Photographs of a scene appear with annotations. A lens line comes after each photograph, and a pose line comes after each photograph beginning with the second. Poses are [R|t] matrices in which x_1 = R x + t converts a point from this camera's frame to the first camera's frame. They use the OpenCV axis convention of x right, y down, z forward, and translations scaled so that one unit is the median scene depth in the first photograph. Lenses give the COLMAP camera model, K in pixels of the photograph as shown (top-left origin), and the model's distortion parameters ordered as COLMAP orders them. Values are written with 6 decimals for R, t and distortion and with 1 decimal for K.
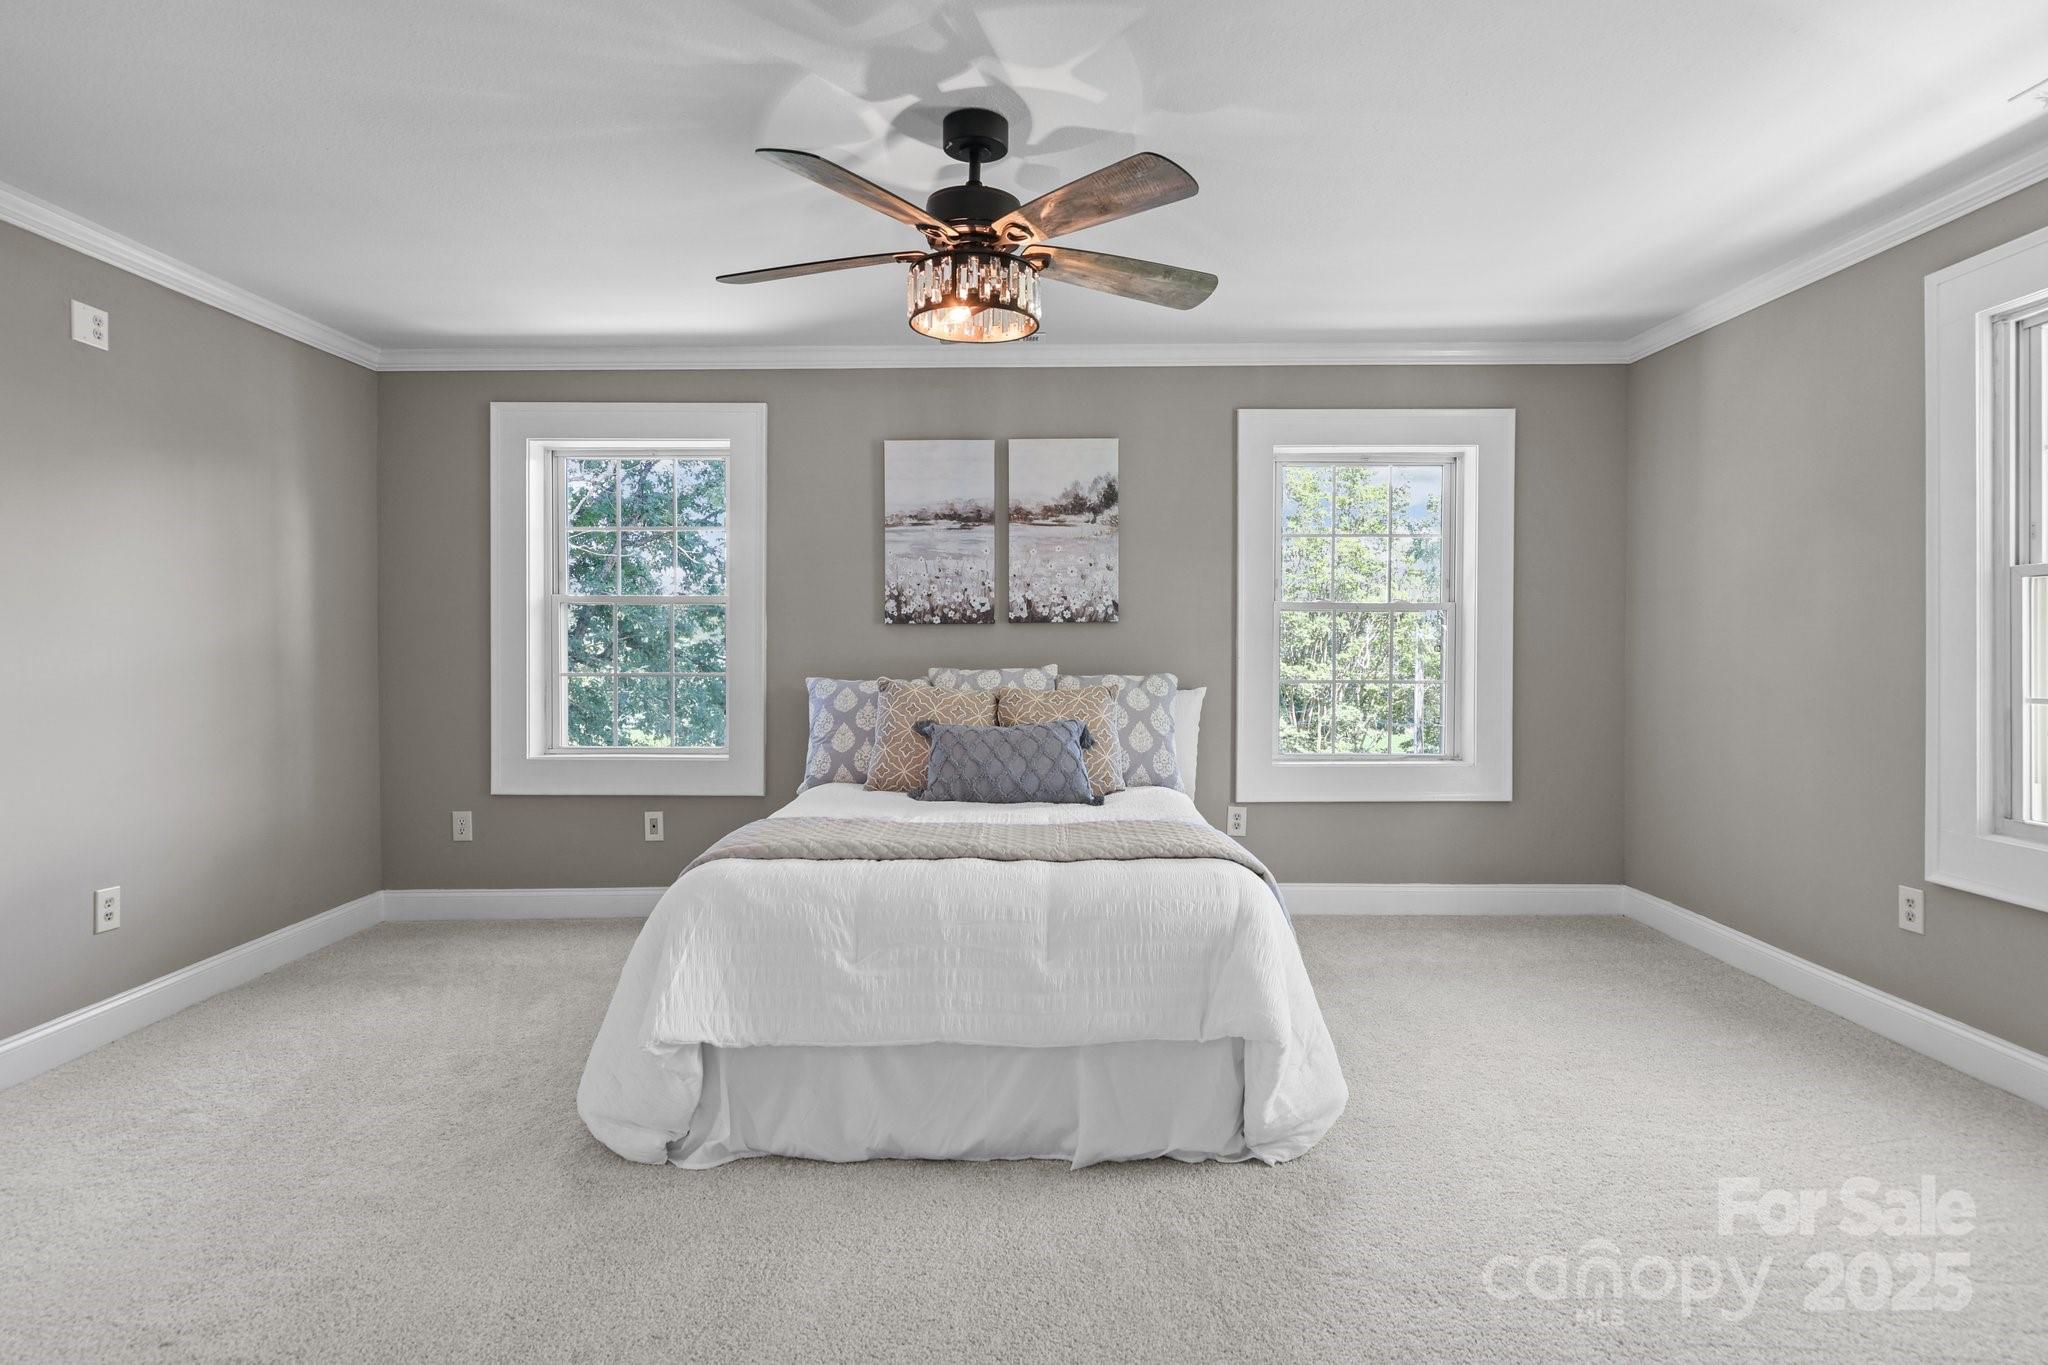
lens RADIAL K [[1041.6, 0, 1019.9], [0, 1041.6, 676.2], [0, 0, 1]] dist [0.002364, -0.000237]
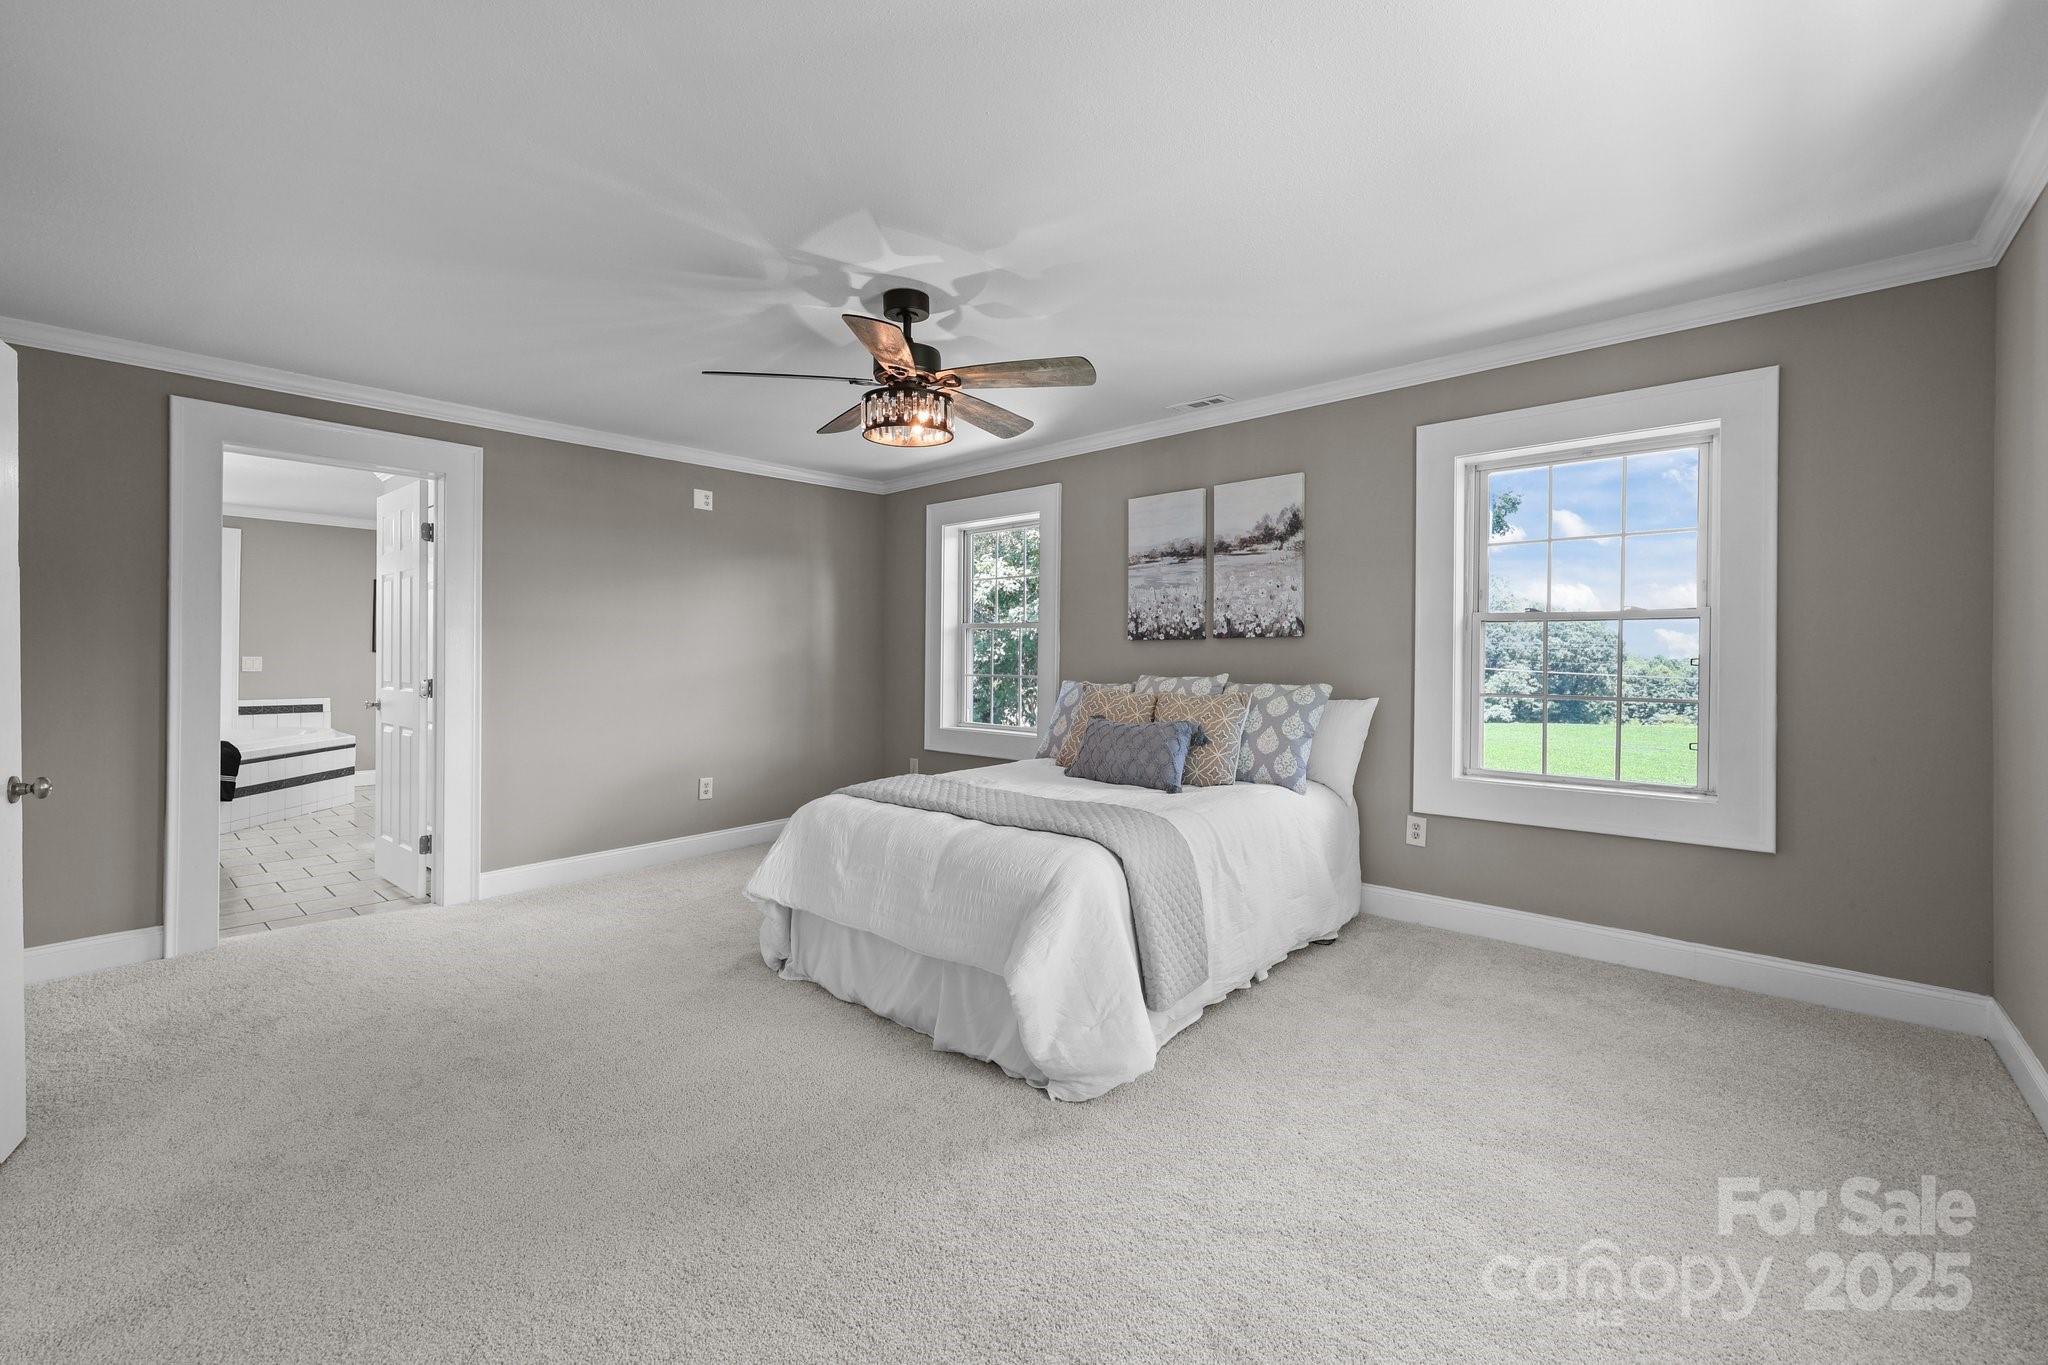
lens RADIAL K [[829.6, 0, 1024.5], [0, 829.6, 665.0], [0, 0, 1]] dist [-0.001256, 0.000125]
pose [[0.755179, 0.009303, -0.655452, 0.452794], [-0.017300, 0.999834, -0.005741, -0.011501], [0.655290, 0.015675, 0.755215, 0.138107]]
